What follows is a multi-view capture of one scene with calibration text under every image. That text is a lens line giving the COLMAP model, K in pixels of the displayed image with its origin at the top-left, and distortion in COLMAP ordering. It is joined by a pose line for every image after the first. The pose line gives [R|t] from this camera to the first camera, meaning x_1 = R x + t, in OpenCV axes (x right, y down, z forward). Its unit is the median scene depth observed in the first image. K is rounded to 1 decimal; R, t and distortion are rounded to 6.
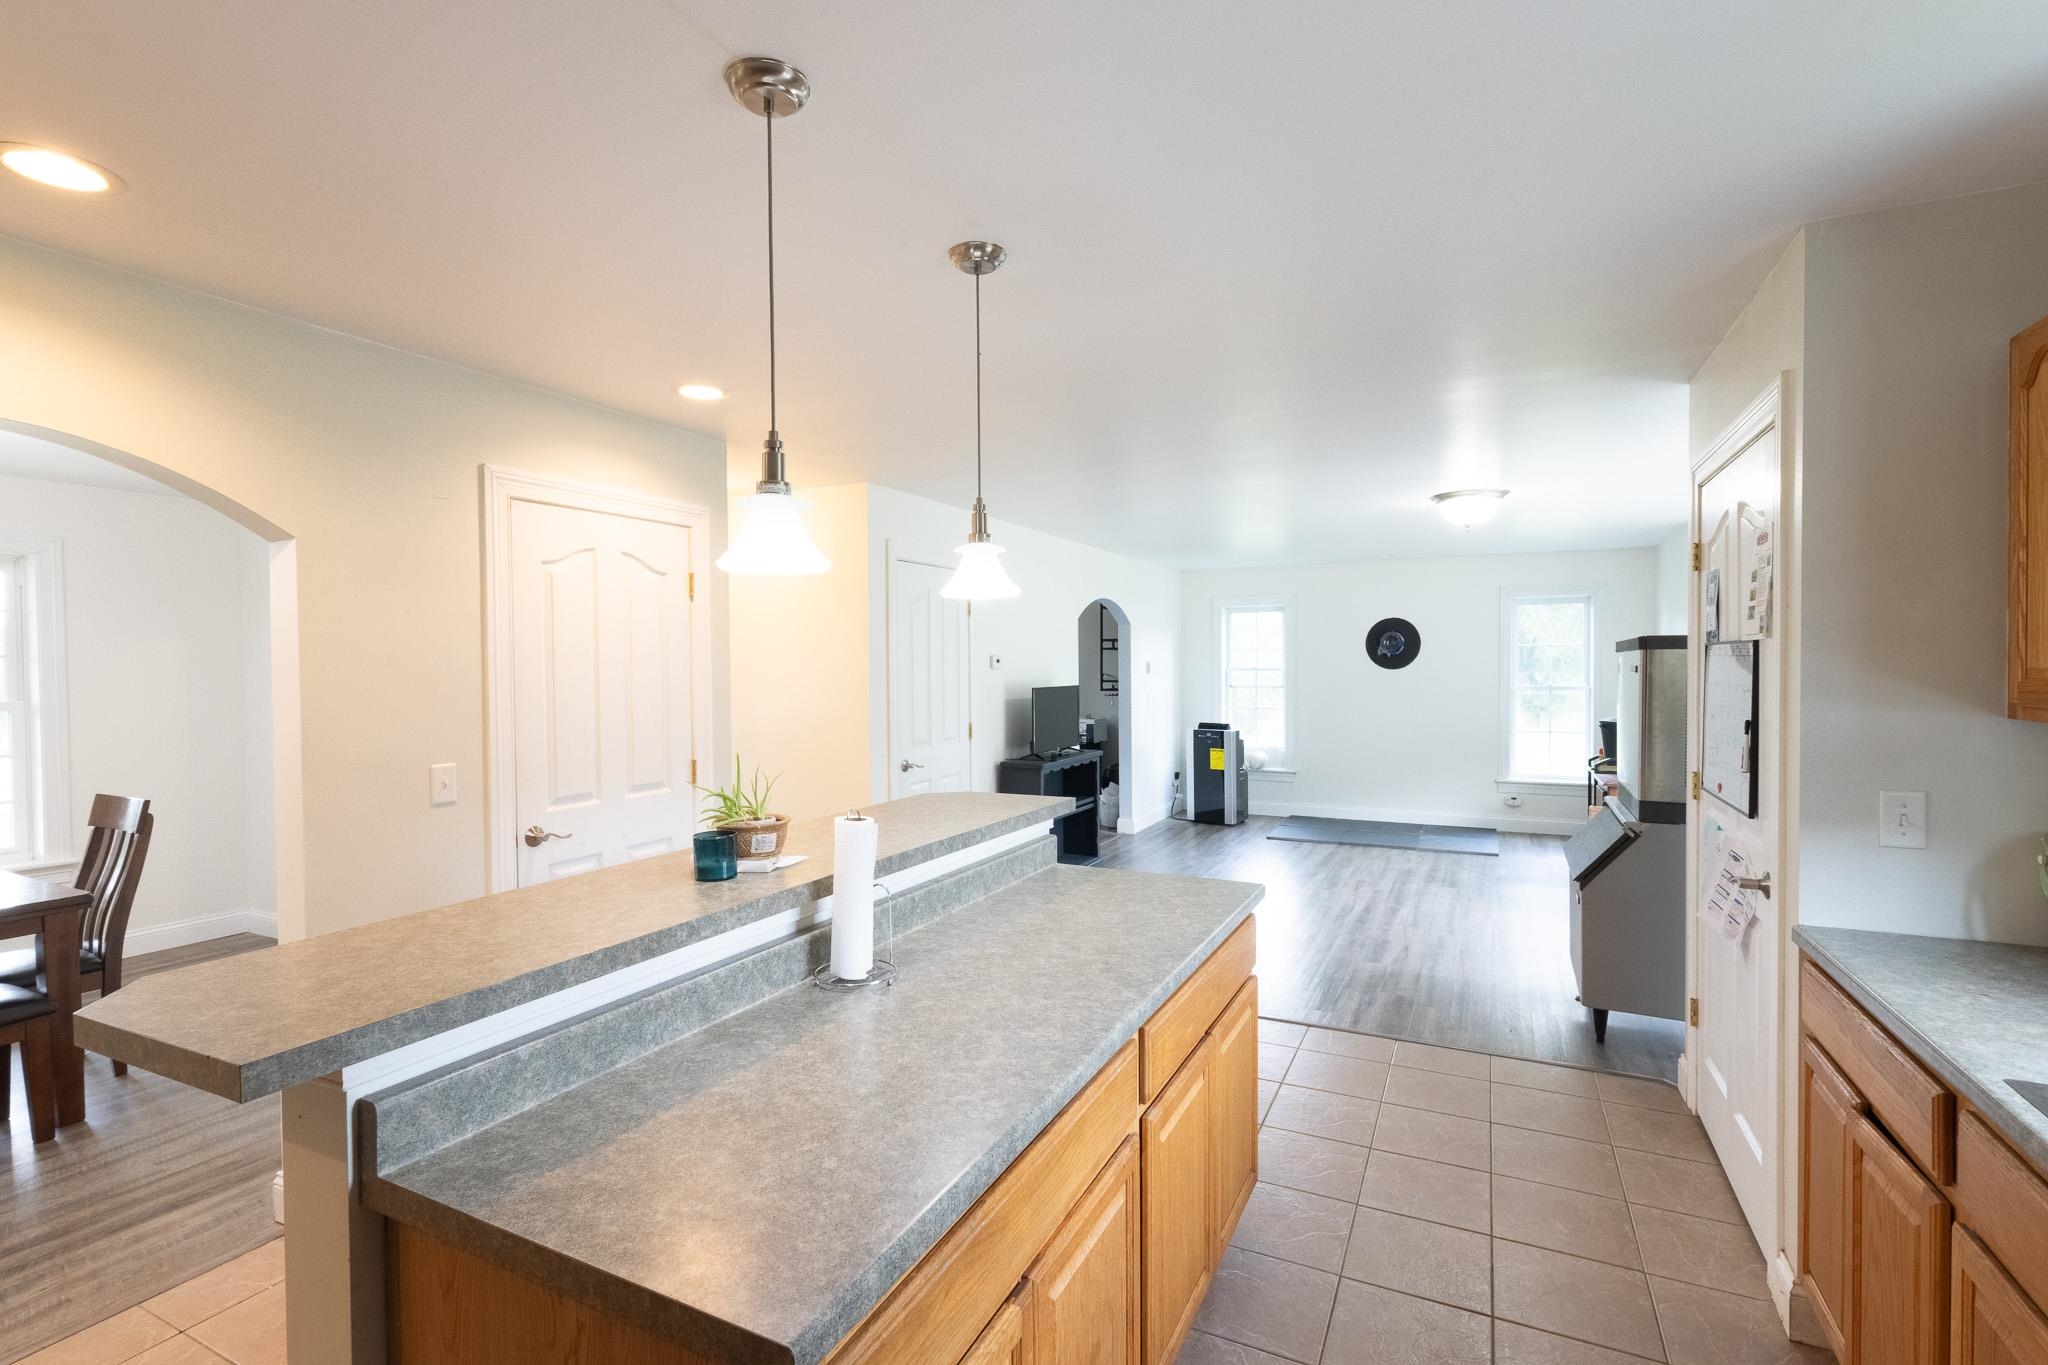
lens RADIAL K [[941.7, 0, 1024.0], [0, 941.7, 682.5], [0, 0, 1]] dist [-0.001006, 0.000895]
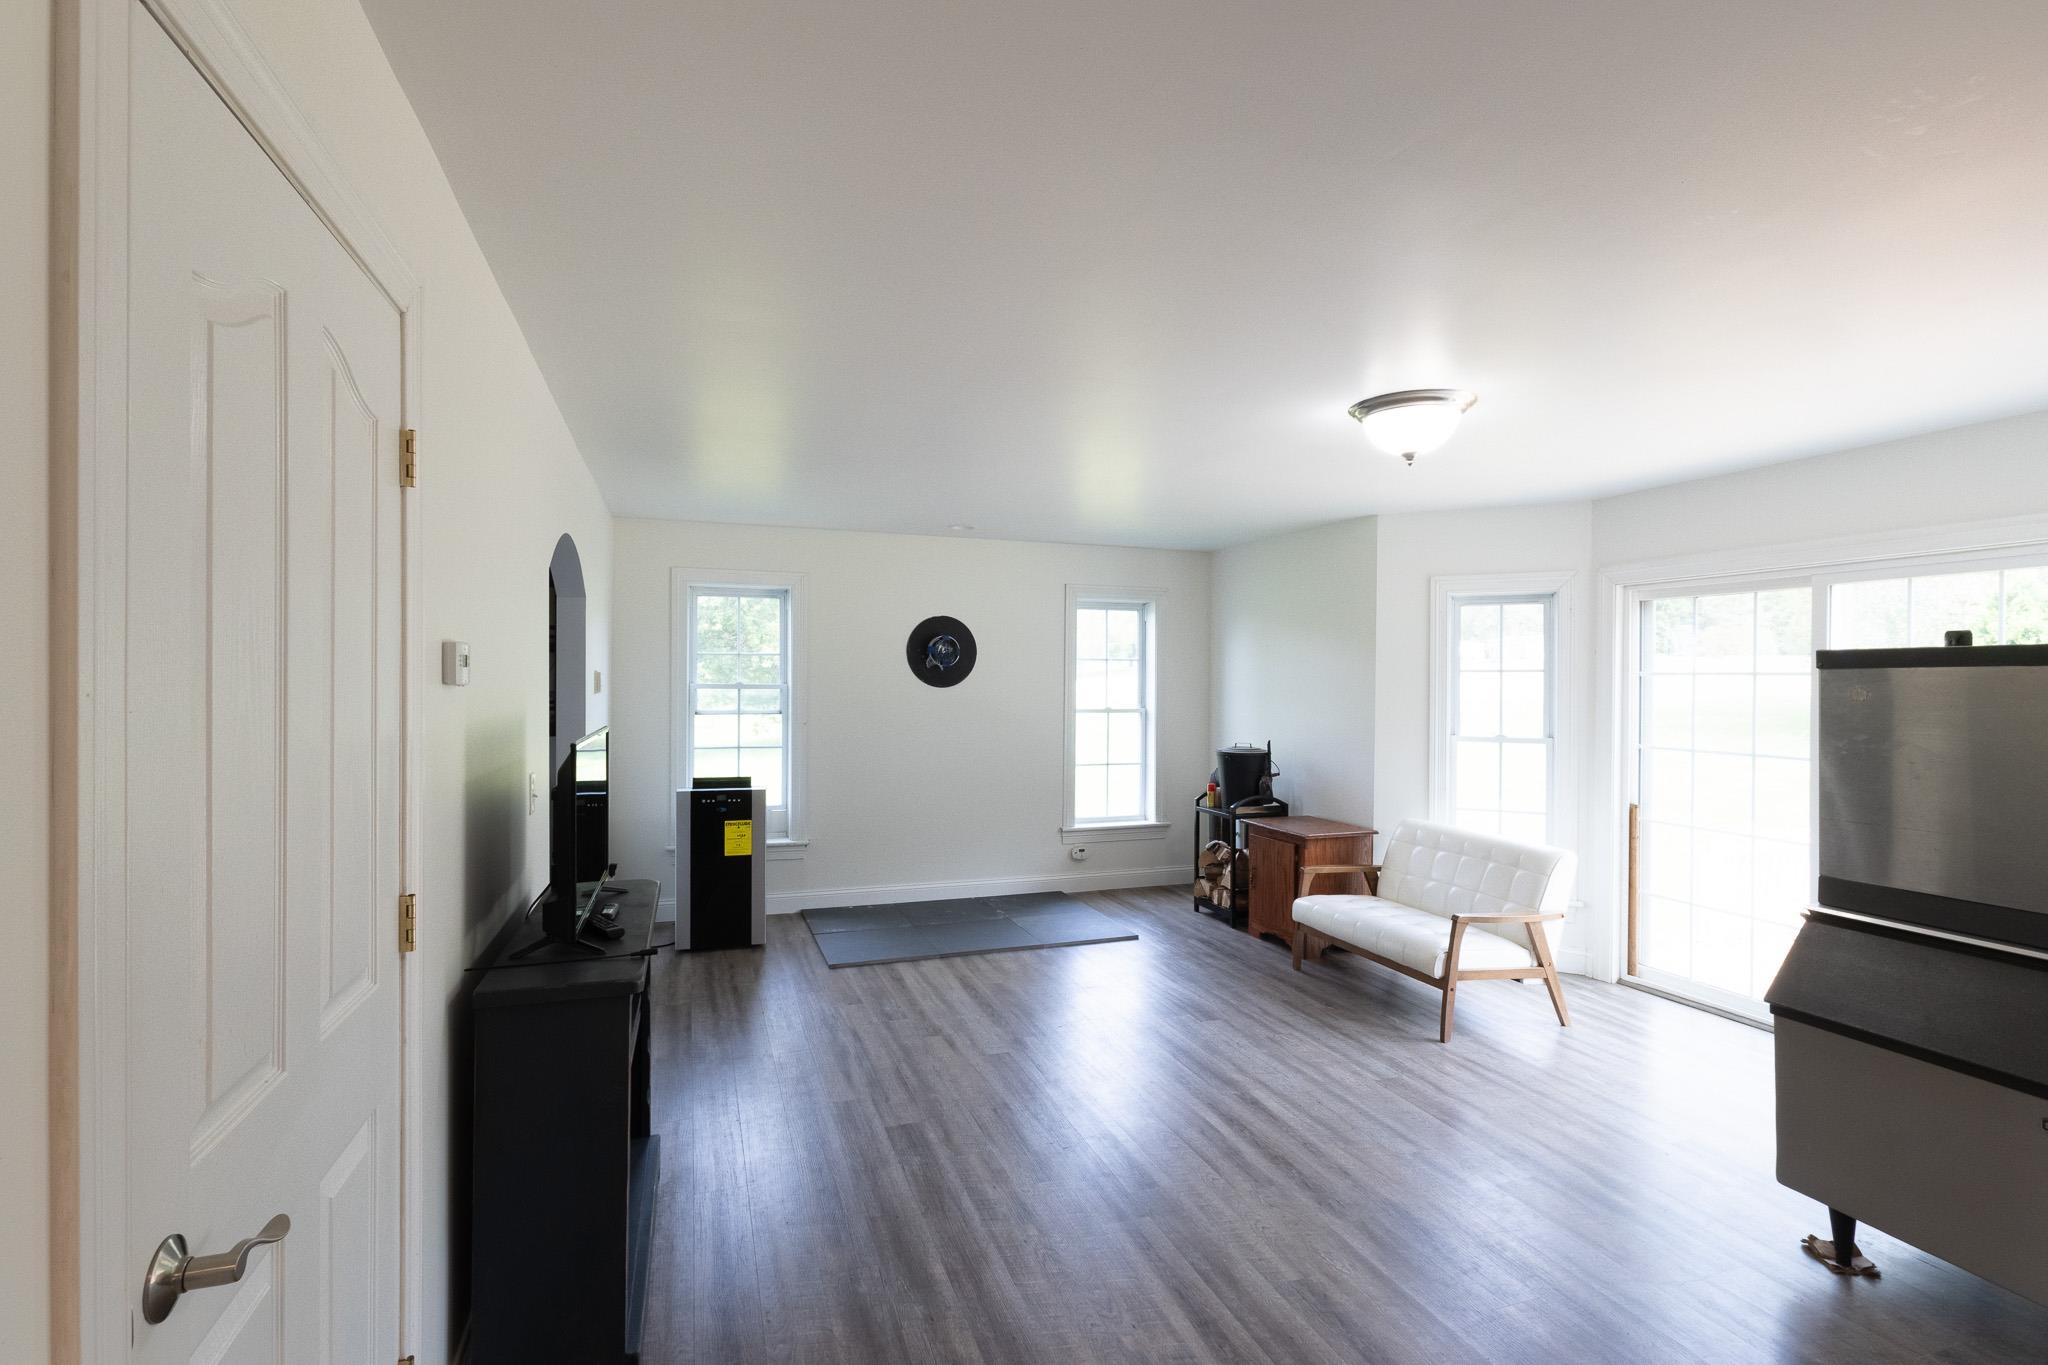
lens RADIAL K [[941.7, 0, 1024.0], [0, 941.7, 682.5], [0, 0, 1]] dist [-0.001006, 0.000895]
pose [[0.694461, 0.007489, 0.719492, -0.094304], [0.002848, 0.999909, -0.013156, -0.009203], [-0.719525, 0.011186, 0.694376, 0.512541]]
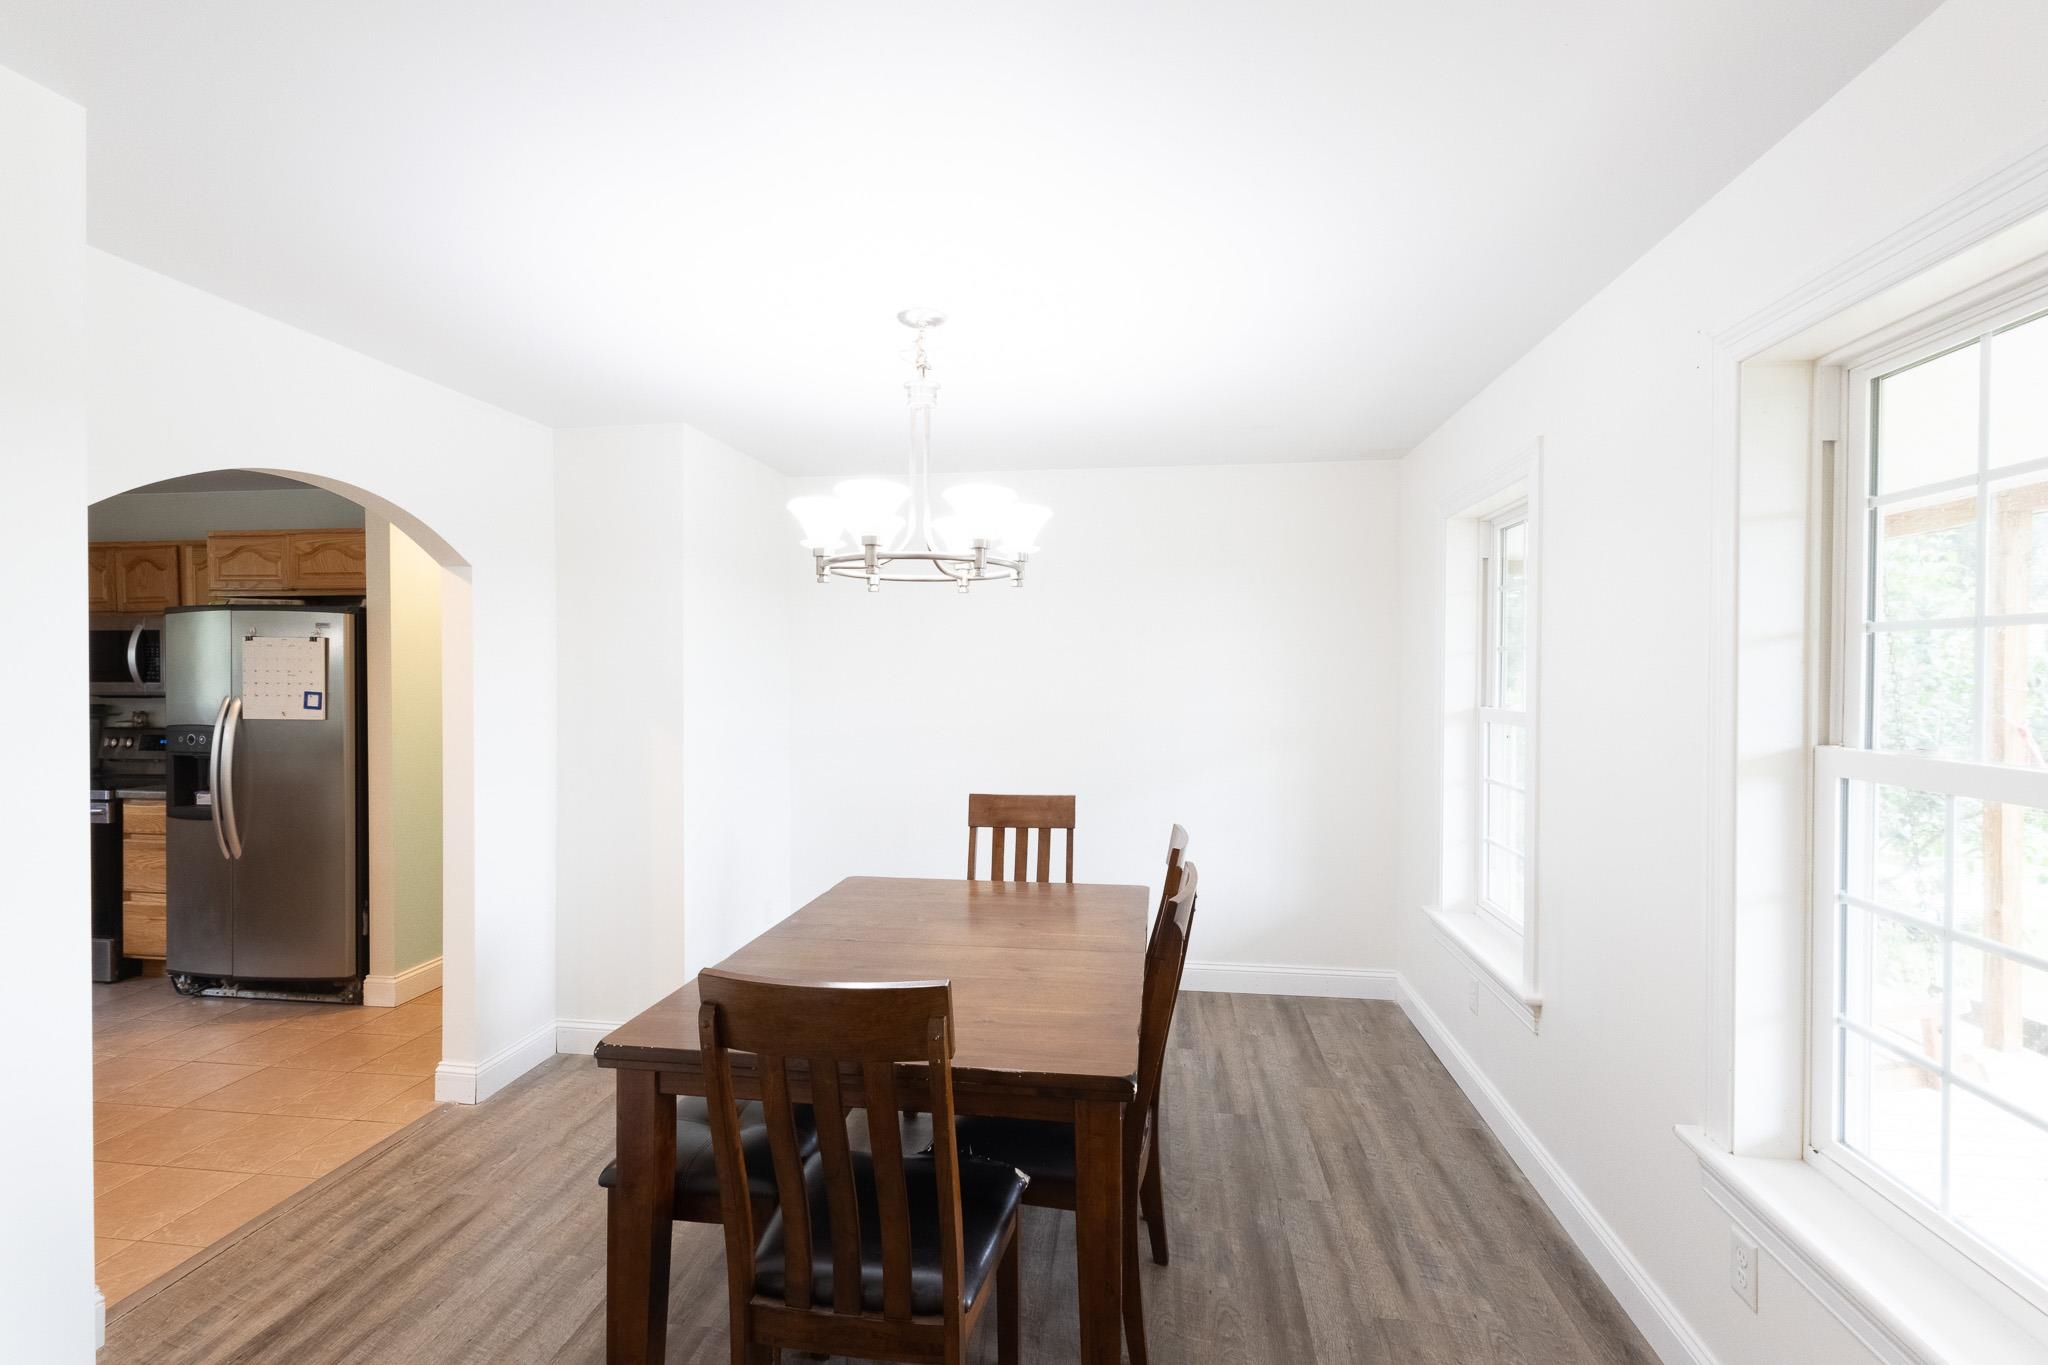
lens RADIAL K [[941.7, 0, 1024.0], [0, 941.7, 682.5], [0, 0, 1]] dist [-0.001006, 0.000895]
pose [[-0.947348, 0.009663, -0.320059, -0.430298], [-0.001150, 0.999435, 0.033578, -0.010261], [0.320203, 0.032178, -0.946802, 0.667822]]
